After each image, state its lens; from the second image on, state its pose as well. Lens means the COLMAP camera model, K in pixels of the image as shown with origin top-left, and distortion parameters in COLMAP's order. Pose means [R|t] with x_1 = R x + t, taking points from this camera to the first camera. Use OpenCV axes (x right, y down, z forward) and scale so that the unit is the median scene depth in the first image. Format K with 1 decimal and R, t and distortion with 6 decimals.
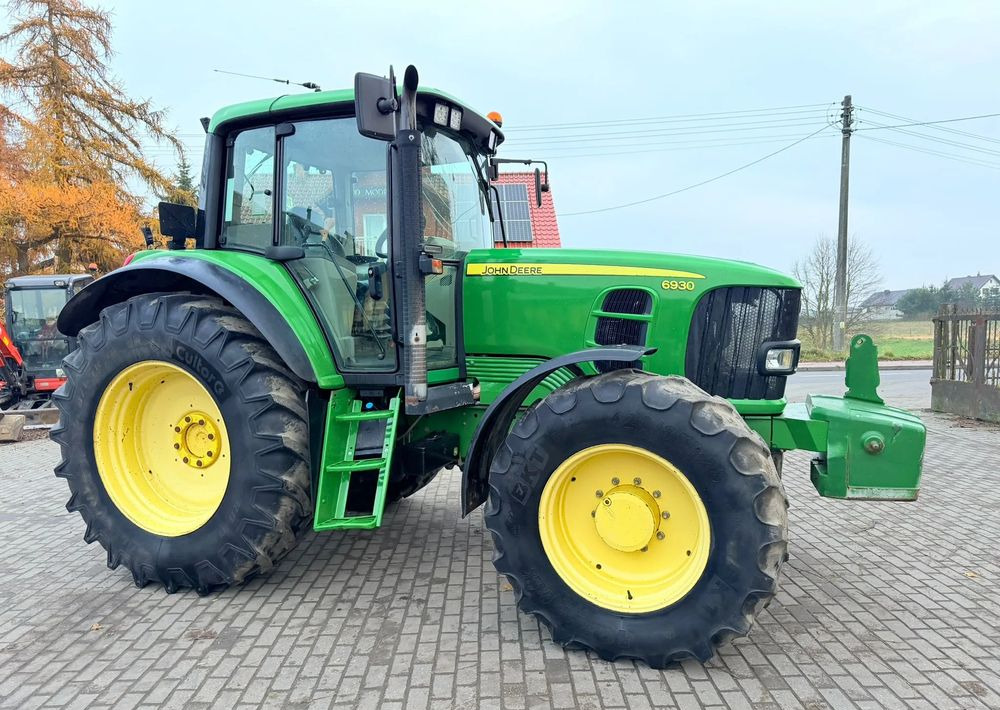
lens RADIAL K [[716.2, 0, 486.4], [0, 716.2, 341.4], [0, 0, 1]] dist [0.028438, -0.024766]
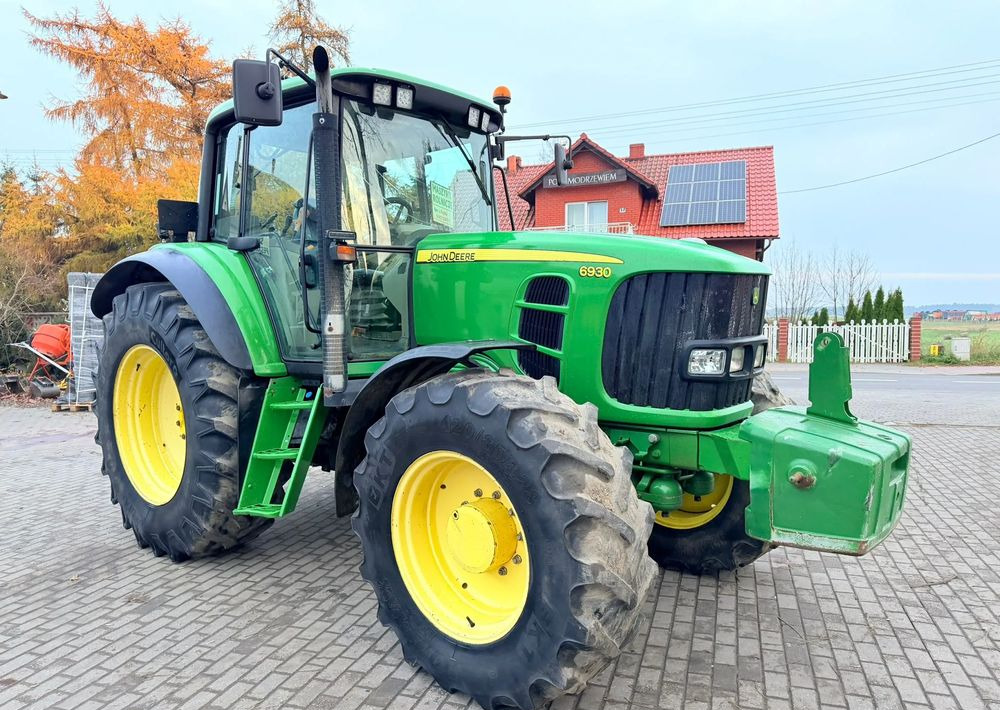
lens RADIAL K [[716.2, 0, 506.7], [0, 716.2, 345.3], [0, 0, 1]] dist [0.028438, -0.024766]
pose [[0.941991, 0.024424, -0.334747, 0.452215], [-0.017280, 0.999555, 0.024303, -0.009080], [0.335192, -0.017109, 0.941994, 0.158725]]
